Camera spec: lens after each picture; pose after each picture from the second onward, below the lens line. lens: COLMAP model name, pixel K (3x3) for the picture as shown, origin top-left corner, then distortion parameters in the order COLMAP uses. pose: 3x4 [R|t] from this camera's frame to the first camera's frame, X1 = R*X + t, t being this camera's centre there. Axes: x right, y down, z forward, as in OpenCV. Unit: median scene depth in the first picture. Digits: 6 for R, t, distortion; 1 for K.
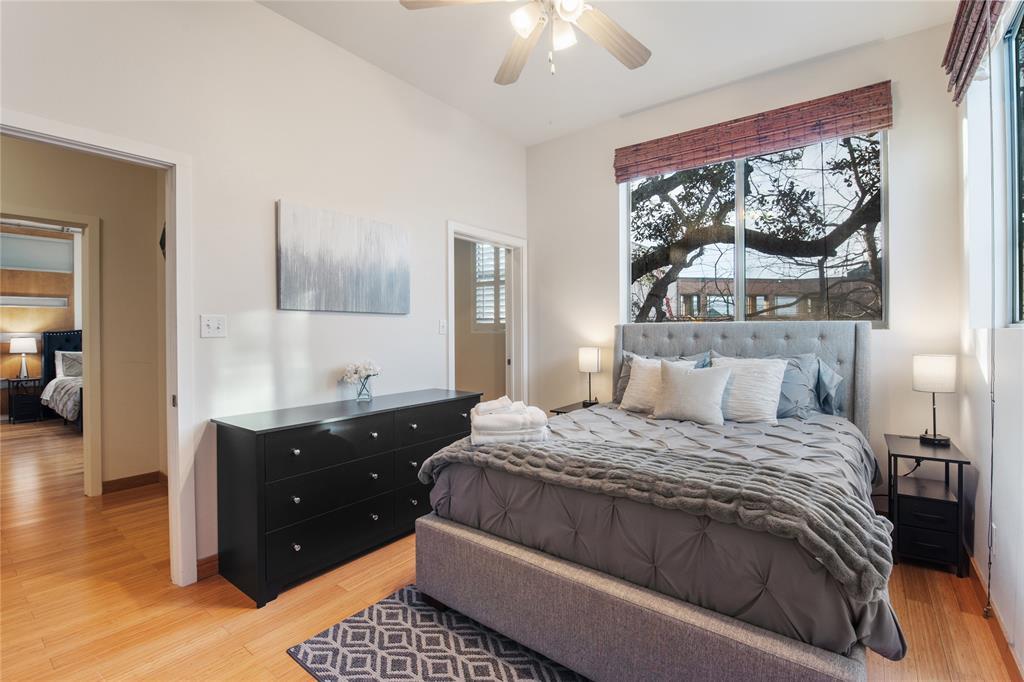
lens RADIAL K [[462.4, 0, 511.6], [0, 462.4, 335.4], [0, 0, 1]] dist [-0.027920, 0.000077]
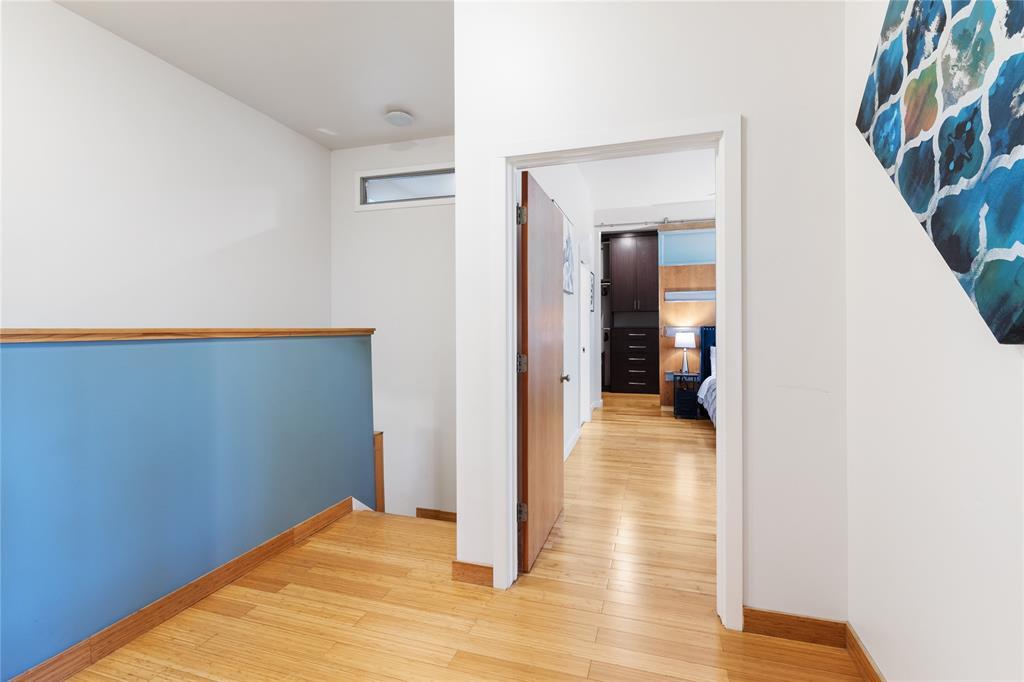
lens RADIAL K [[462.4, 0, 513.4], [0, 462.4, 332.5], [0, 0, 1]] dist [-0.027920, 0.000077]
pose [[0.340478, 0.006763, -0.940228, -0.331739], [0.003709, 0.999957, 0.008535, -0.006344], [0.940245, -0.006393, 0.340439, 0.374931]]
